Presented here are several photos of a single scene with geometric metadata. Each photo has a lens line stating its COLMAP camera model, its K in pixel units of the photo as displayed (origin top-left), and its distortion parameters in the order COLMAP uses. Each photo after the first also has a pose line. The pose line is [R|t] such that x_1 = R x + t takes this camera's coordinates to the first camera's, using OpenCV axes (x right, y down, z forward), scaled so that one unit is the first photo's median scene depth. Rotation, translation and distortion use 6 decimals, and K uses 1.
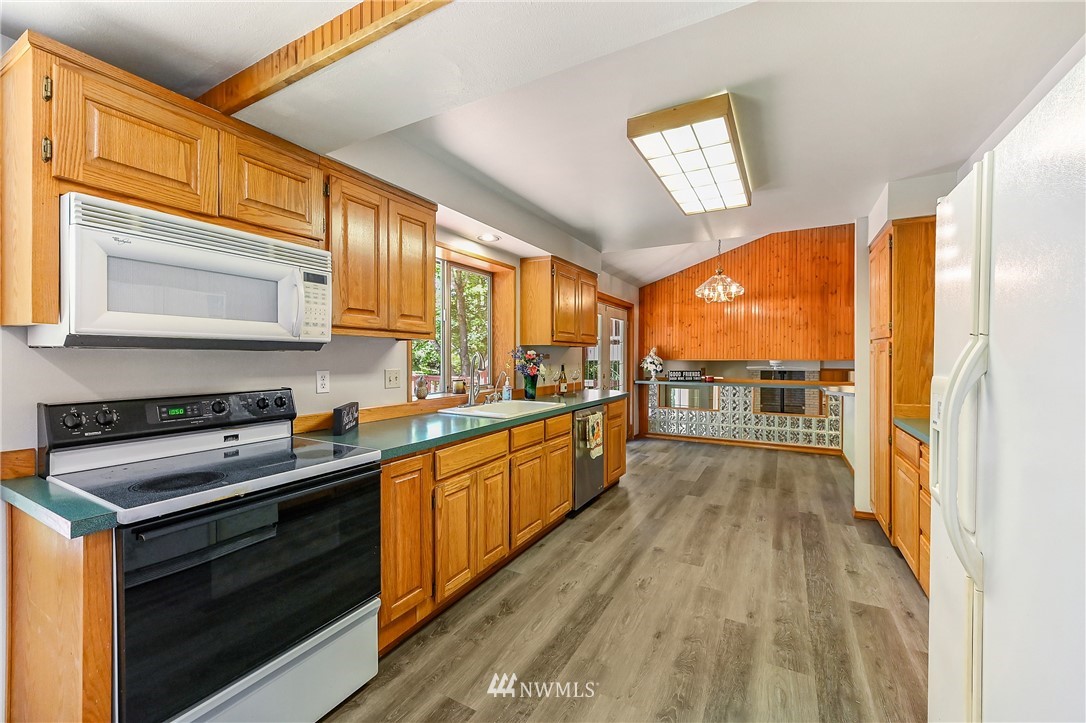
lens RADIAL K [[435.8, 0, 543.1], [0, 435.8, 360.0], [0, 0, 1]] dist [-0.000212, -0.000136]
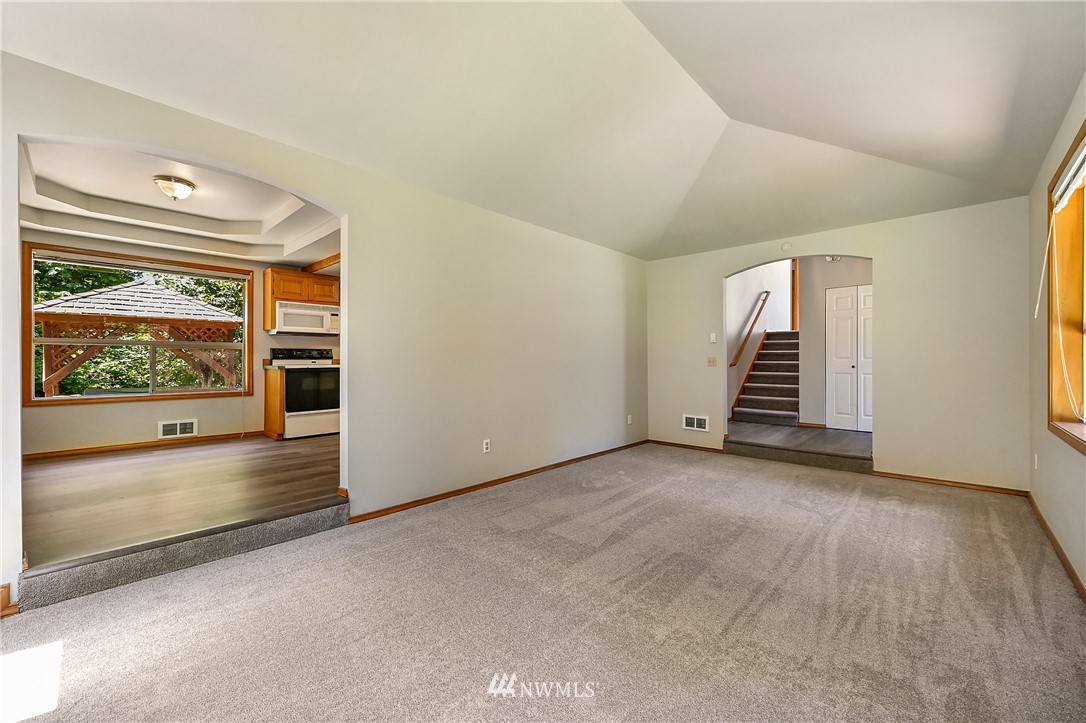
lens RADIAL K [[435.8, 0, 545.2], [0, 435.8, 355.7], [0, 0, 1]] dist [-0.000212, -0.000136]
pose [[0.970975, 0.001269, -0.239178, 2.070527], [-0.003418, 0.999957, -0.008573, 0.168439], [0.239157, 0.009142, 0.970938, -2.087072]]
